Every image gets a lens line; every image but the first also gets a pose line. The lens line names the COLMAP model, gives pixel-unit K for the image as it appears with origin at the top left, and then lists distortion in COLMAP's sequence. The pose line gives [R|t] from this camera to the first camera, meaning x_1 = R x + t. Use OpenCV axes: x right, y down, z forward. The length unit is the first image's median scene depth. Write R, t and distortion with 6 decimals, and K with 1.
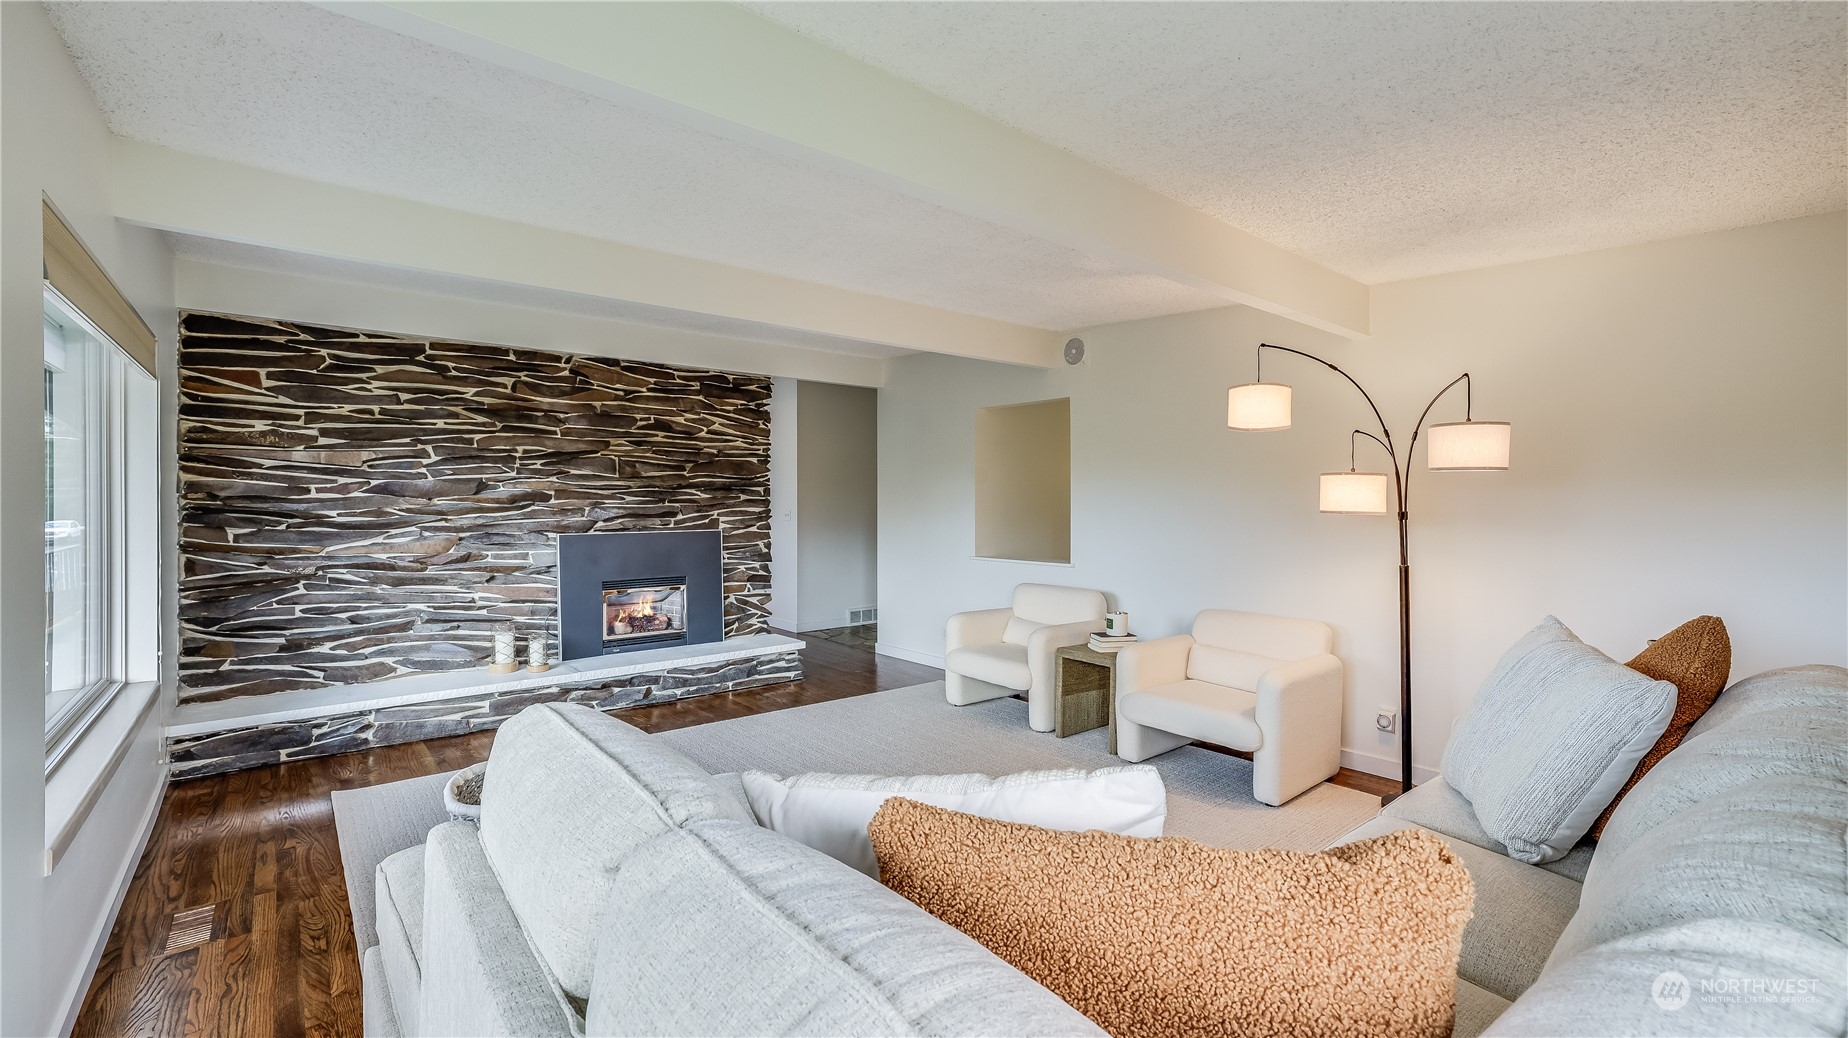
lens RADIAL K [[788.5, 0, 918.3], [0, 788.5, 503.8], [0, 0, 1]] dist [-0.040407, 0.015303]
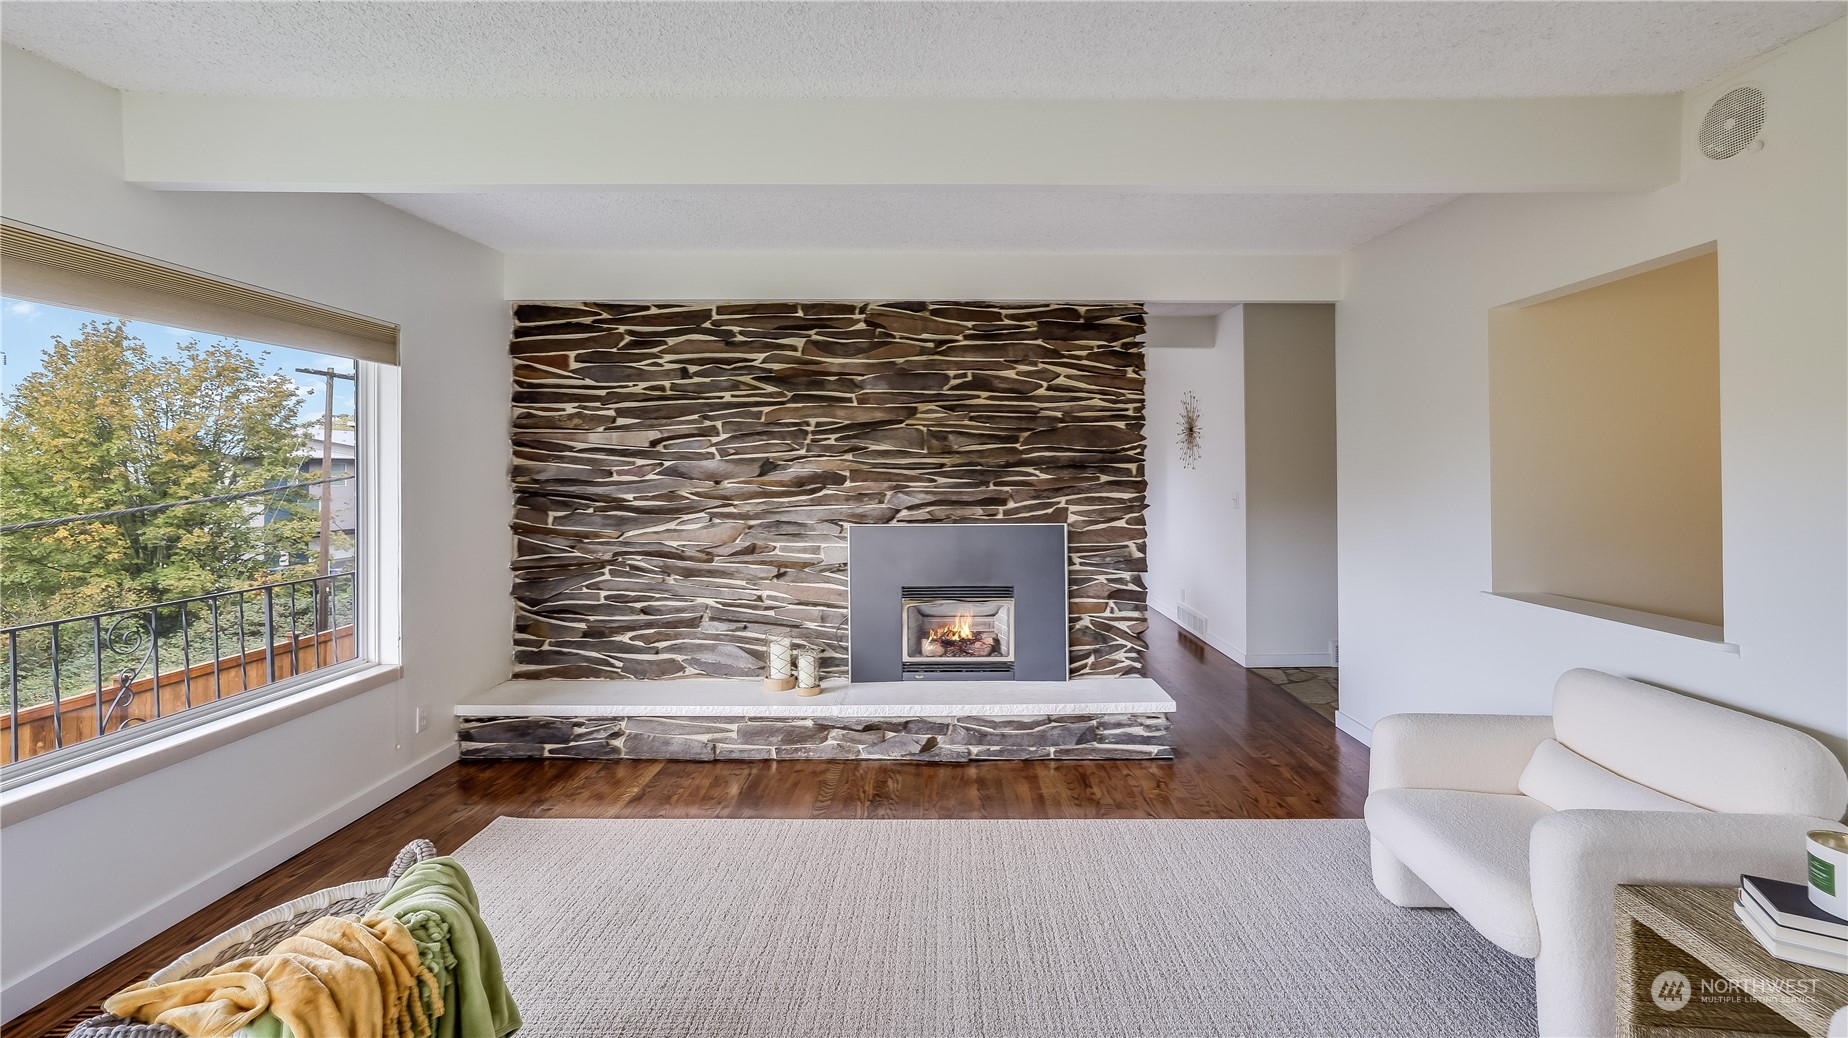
lens RADIAL K [[800.9, 0, 929.9], [0, 800.9, 472.5], [0, 0, 1]] dist [-0.019765, 0.000180]
pose [[0.770954, -0.005890, -0.636863, 0.139264], [-0.000484, 0.999952, -0.009834, -0.007493], [0.636890, 0.007890, 0.770914, 0.431665]]
